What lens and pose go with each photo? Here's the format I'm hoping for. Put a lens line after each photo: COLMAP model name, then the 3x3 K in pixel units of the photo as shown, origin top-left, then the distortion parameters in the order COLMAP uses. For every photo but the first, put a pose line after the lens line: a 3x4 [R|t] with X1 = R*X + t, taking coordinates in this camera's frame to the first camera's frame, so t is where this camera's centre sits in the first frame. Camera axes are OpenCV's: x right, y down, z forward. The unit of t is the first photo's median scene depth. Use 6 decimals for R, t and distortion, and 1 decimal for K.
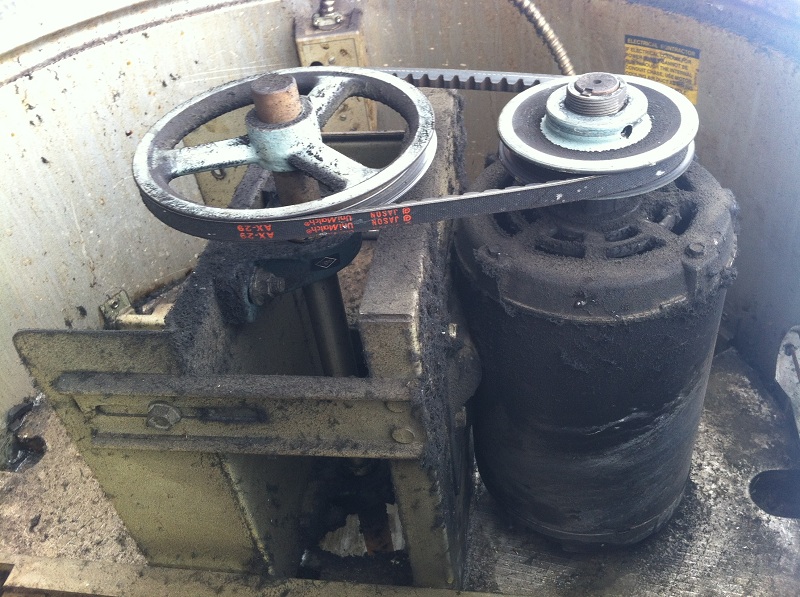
lens RADIAL K [[723.6, 0, 400.0], [0, 723.6, 298.5], [0, 0, 1]] dist [0.088780, -0.270829]
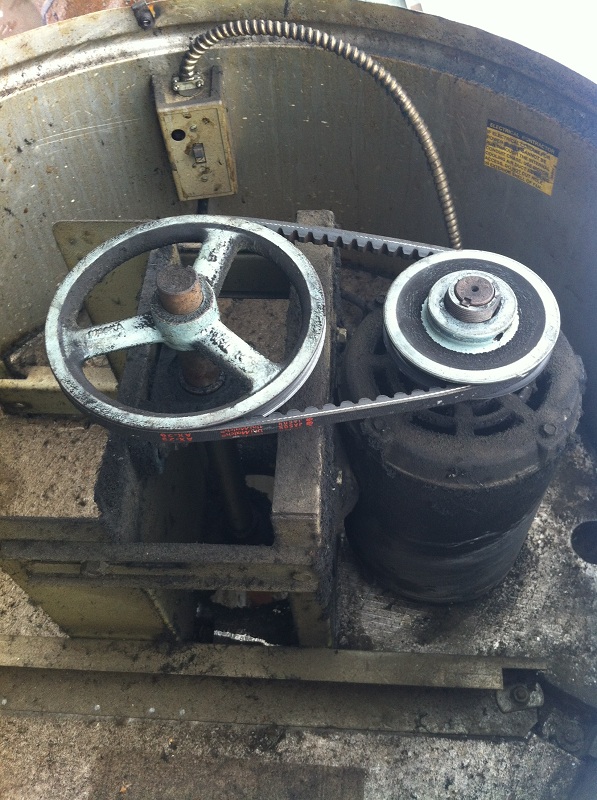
lens RADIAL K [[723.6, 0, 298.5], [0, 723.6, 400.0], [0, 0, 1]] dist [0.088780, -0.270829]
pose [[0.995335, -0.033781, 0.090376, -0.078735], [0.010539, 0.969164, 0.246191, -0.305829], [-0.095906, -0.244090, 0.964998, -0.071161]]
